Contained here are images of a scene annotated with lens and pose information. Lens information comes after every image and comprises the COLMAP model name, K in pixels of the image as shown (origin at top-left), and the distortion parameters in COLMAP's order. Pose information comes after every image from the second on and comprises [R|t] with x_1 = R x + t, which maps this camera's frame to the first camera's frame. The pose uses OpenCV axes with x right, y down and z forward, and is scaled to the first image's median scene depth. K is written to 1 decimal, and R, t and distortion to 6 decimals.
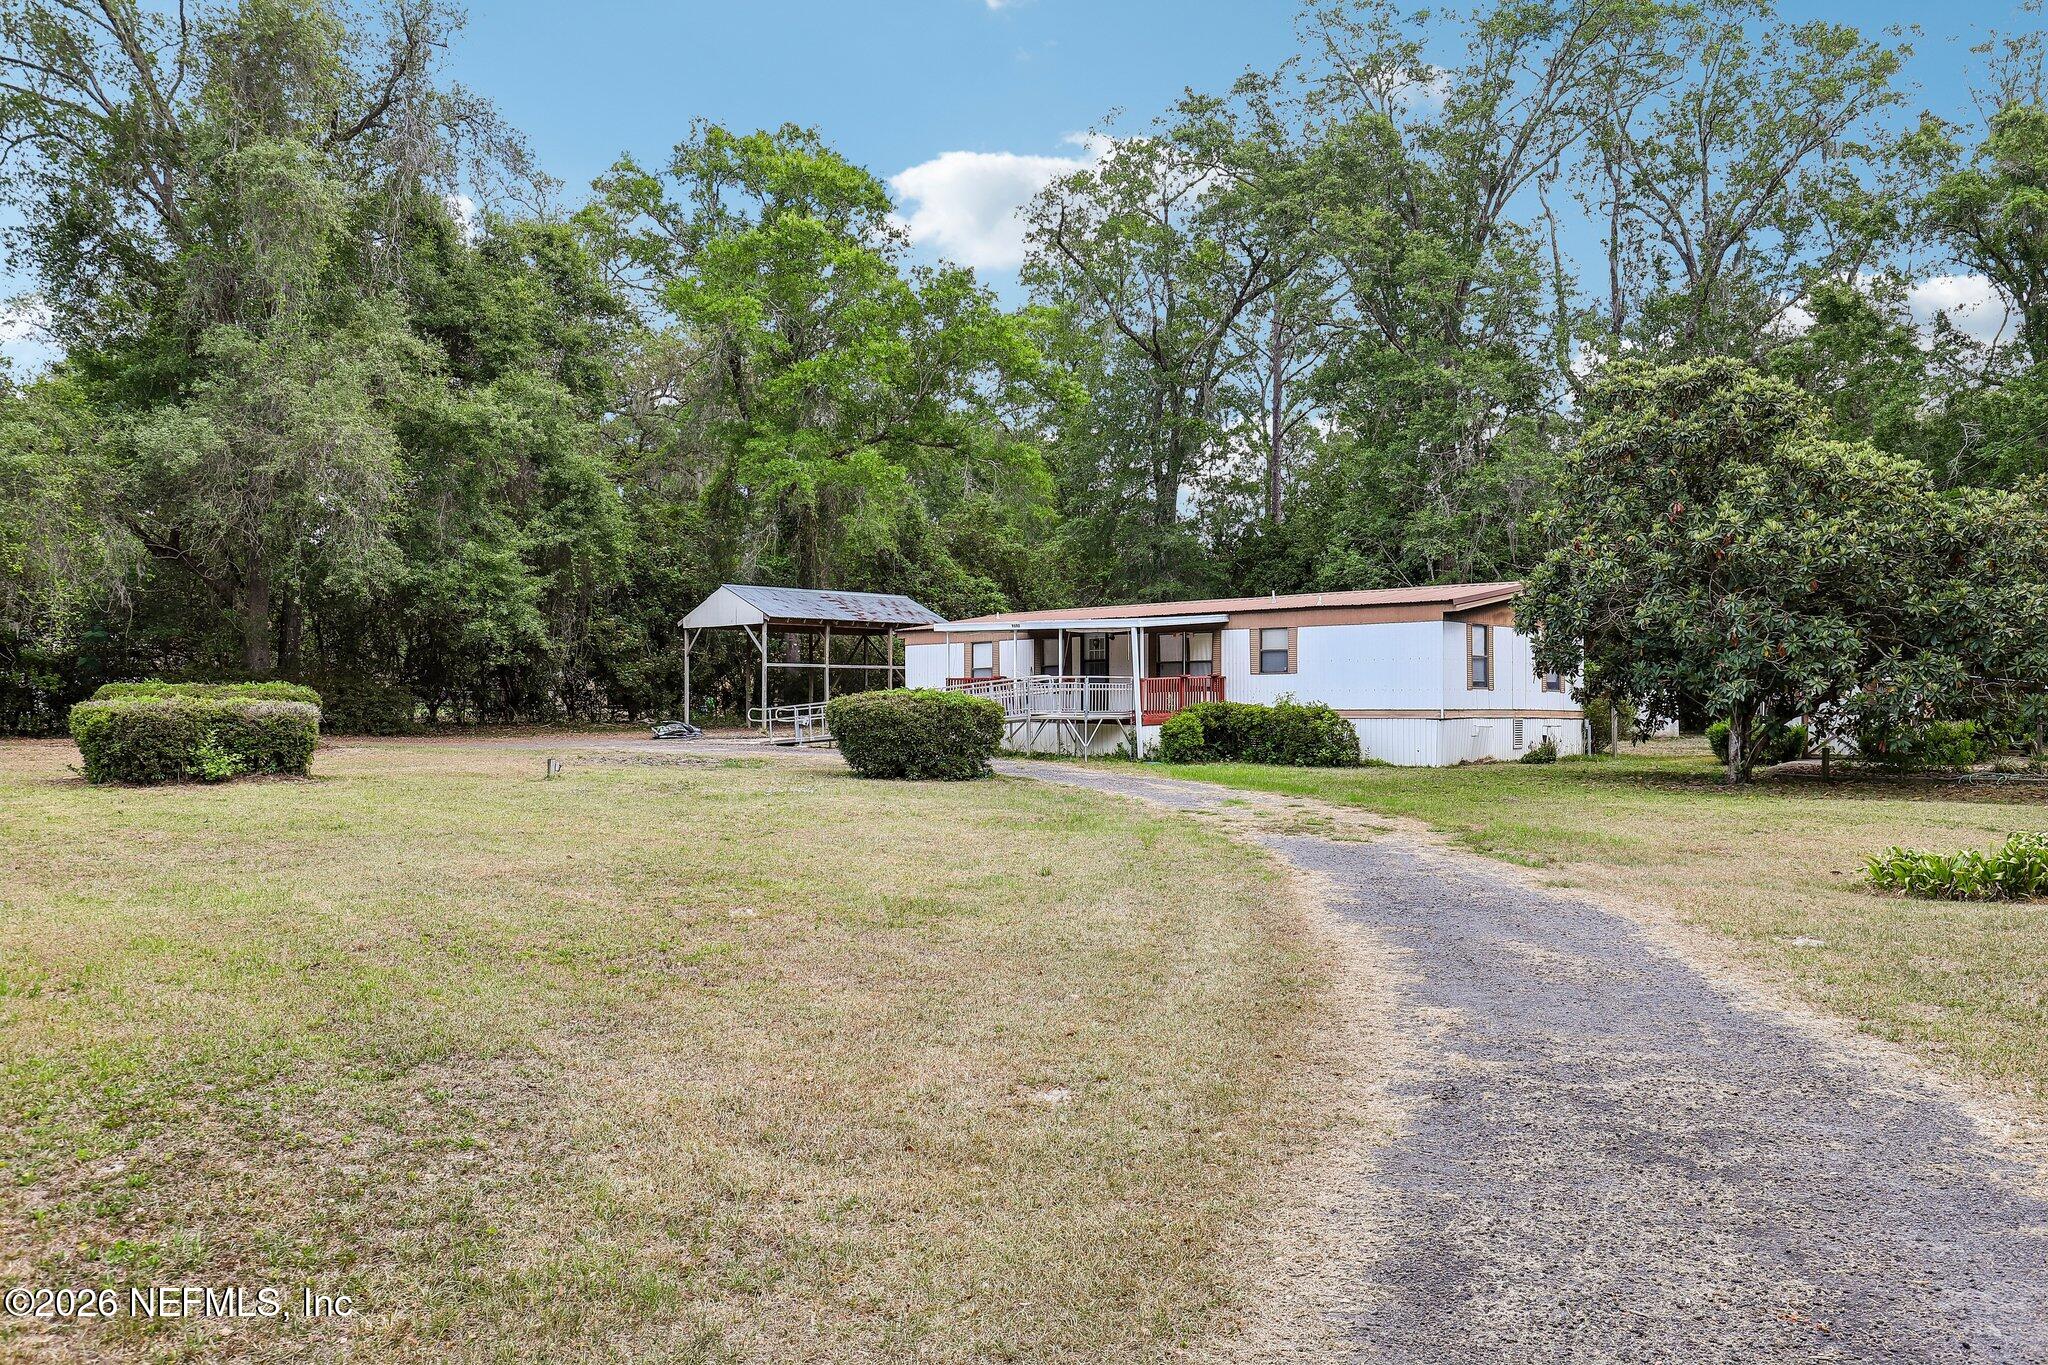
lens RADIAL K [[1492.5, 0, 1024.0], [0, 1492.5, 682.5], [0, 0, 1]] dist [-0.003770, -0.000447]
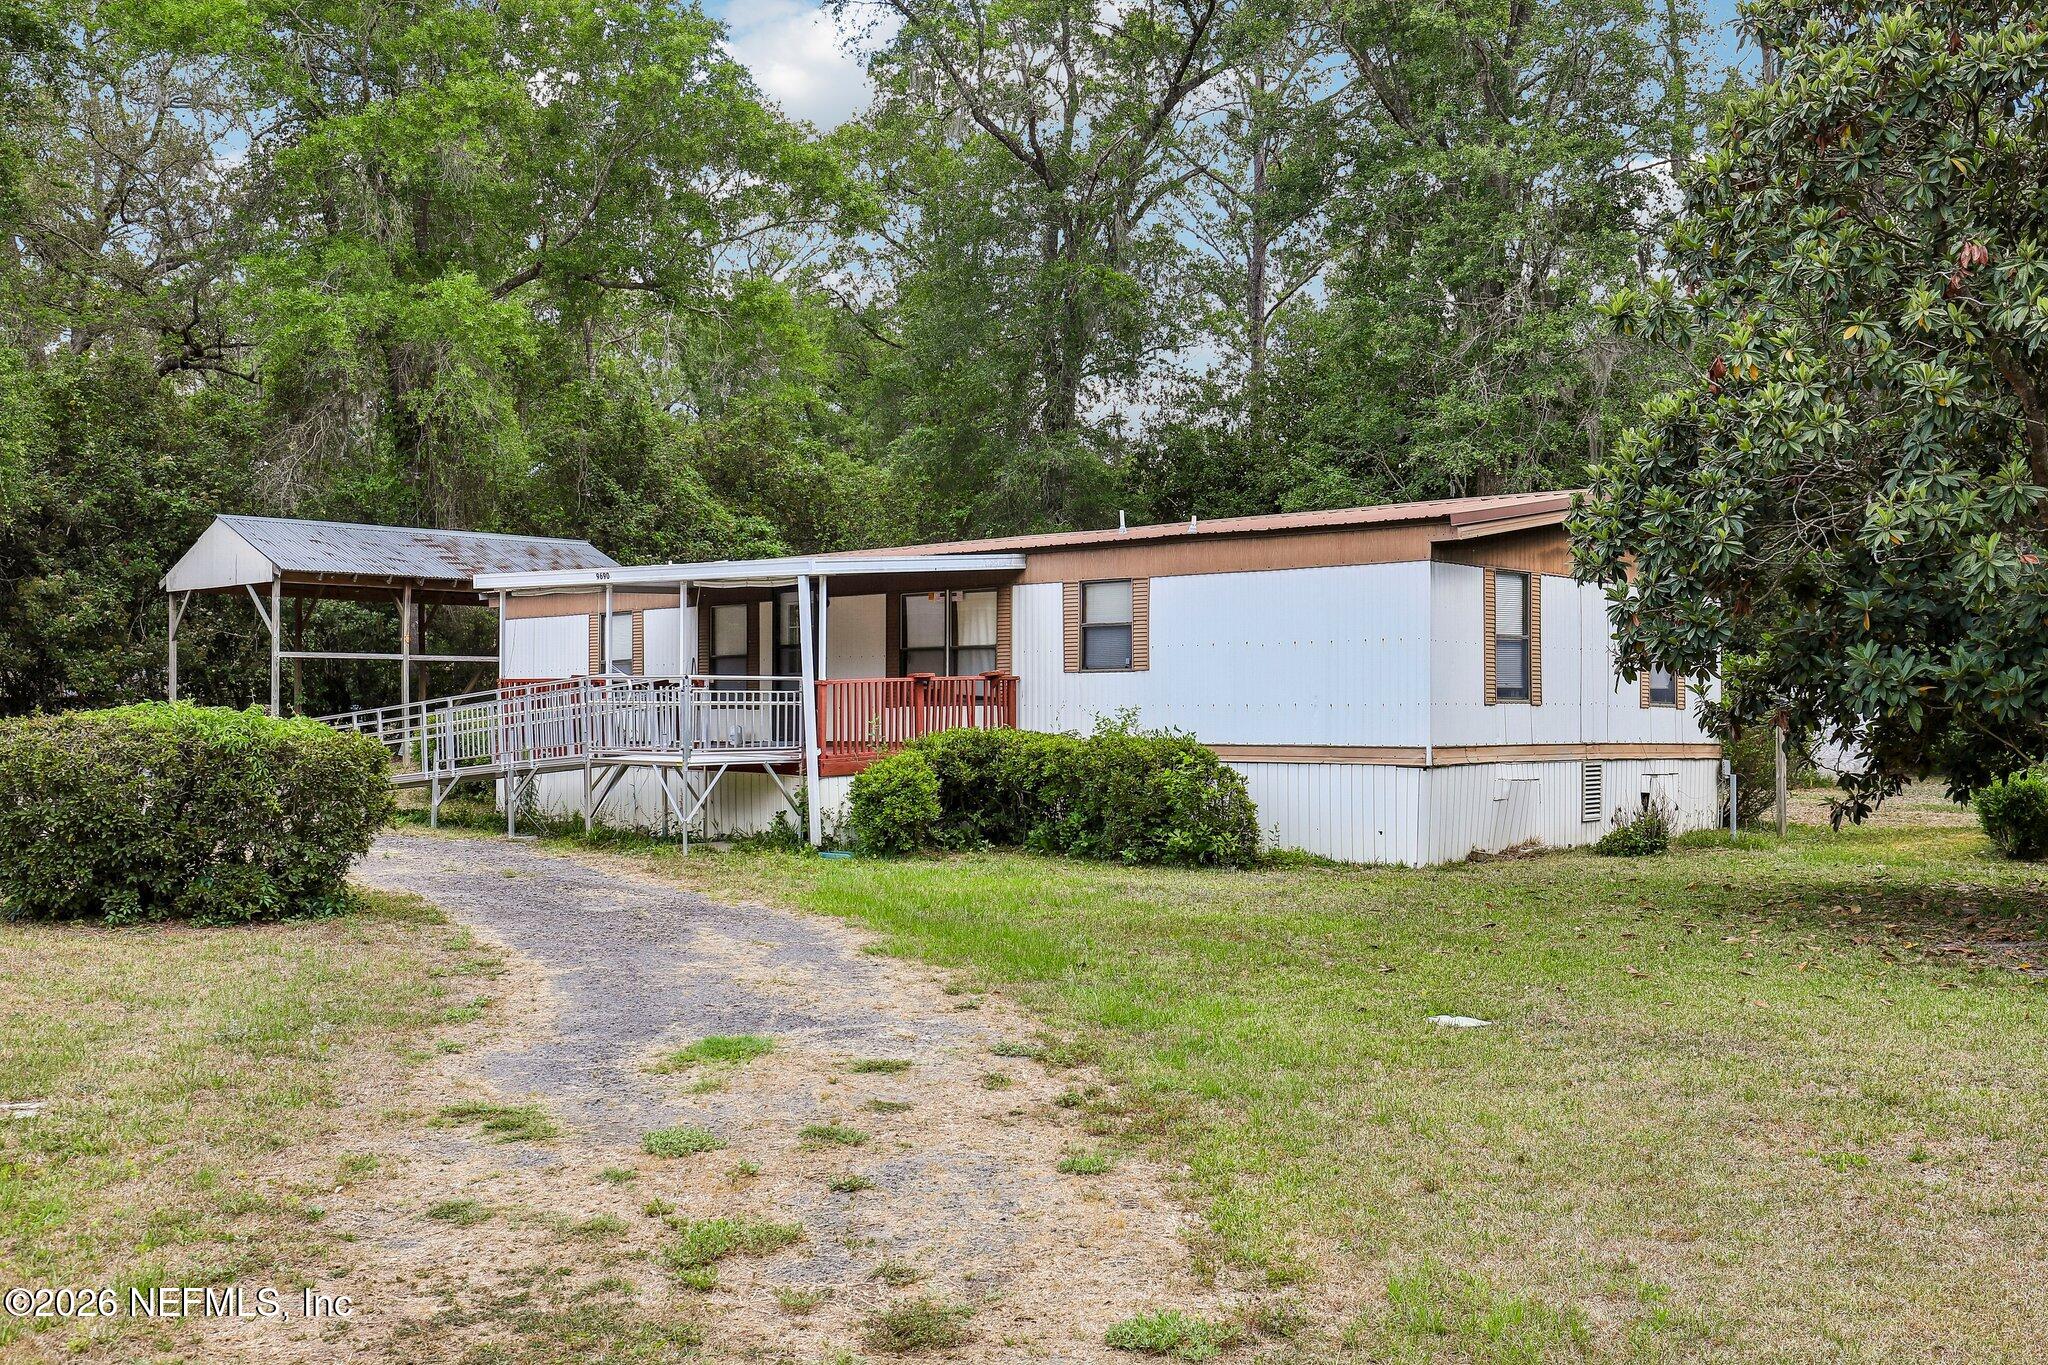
lens RADIAL K [[1894.2, 0, 1024.0], [0, 1894.2, 682.5], [0, 0, 1]] dist [0.003088, 0.006143]
pose [[0.999904, 0.001951, 0.013710, 0.136409], [-0.001941, 0.999998, -0.000722, -0.001640], [-0.013712, 0.000695, 0.999906, 0.379353]]
